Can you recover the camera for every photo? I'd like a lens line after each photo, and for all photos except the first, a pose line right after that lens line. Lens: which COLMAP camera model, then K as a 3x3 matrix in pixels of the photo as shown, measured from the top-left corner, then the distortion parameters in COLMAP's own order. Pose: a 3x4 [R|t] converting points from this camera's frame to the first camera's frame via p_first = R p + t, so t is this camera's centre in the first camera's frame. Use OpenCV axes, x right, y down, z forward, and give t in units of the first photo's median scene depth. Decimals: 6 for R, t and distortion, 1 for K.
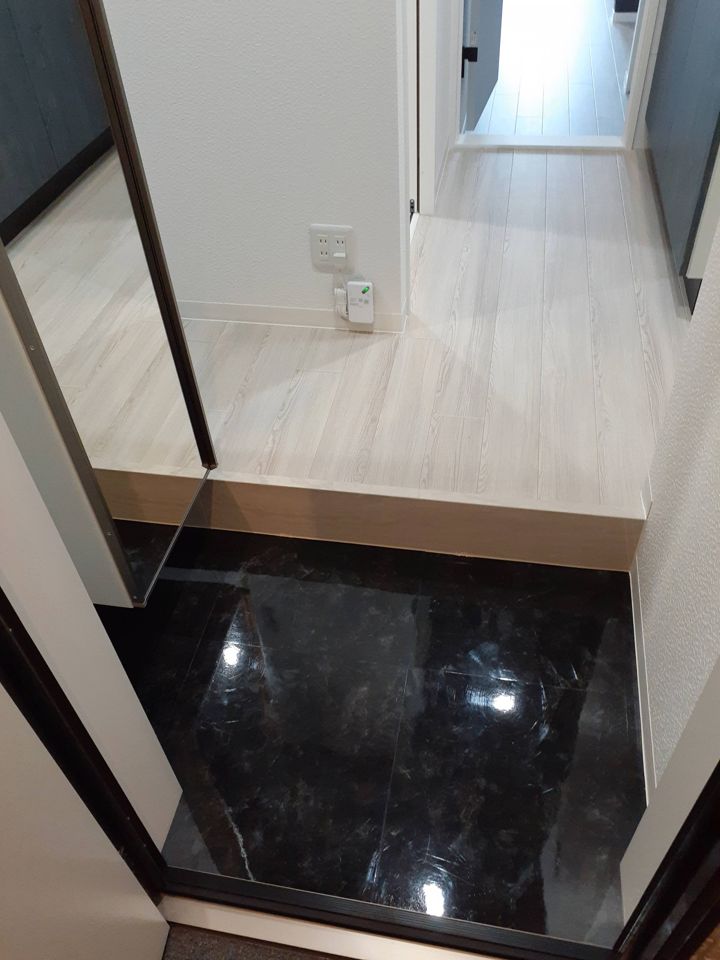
lens RADIAL K [[775.4, 0, 342.5], [0, 775.4, 479.2], [0, 0, 1]] dist [0.002909, -0.004692]
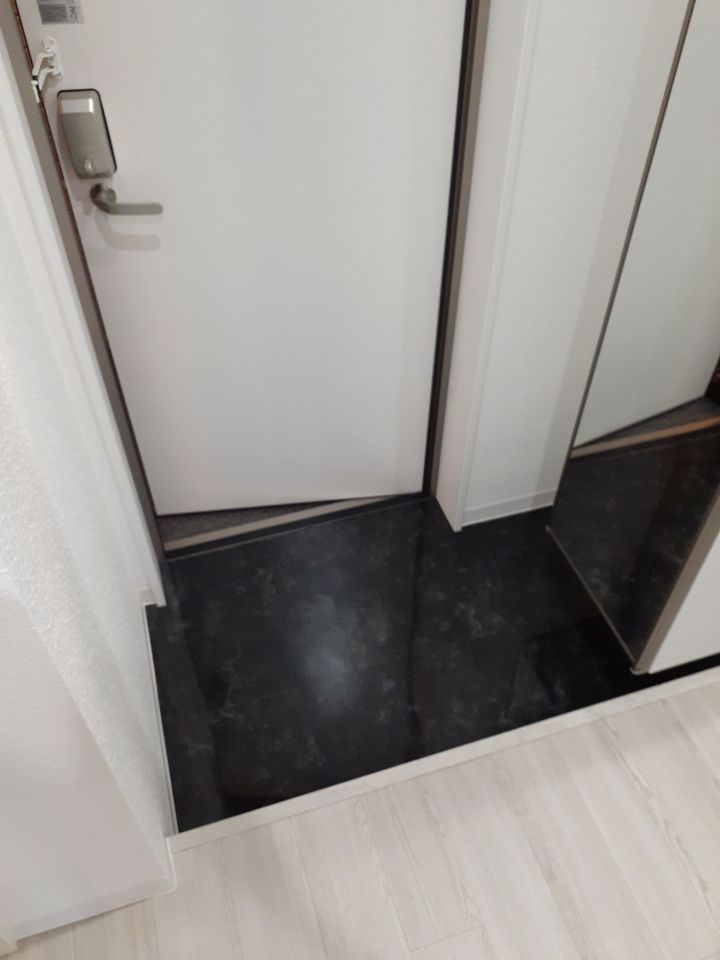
lens RADIAL K [[775.4, 0, 342.5], [0, 775.4, 479.2], [0, 0, 1]] dist [0.002909, -0.004692]
pose [[-0.877628, 0.396665, -0.269121, 0.260255], [-0.271734, 0.050805, 0.961030, -0.739869], [0.394880, 0.916556, 0.063200, 0.589492]]
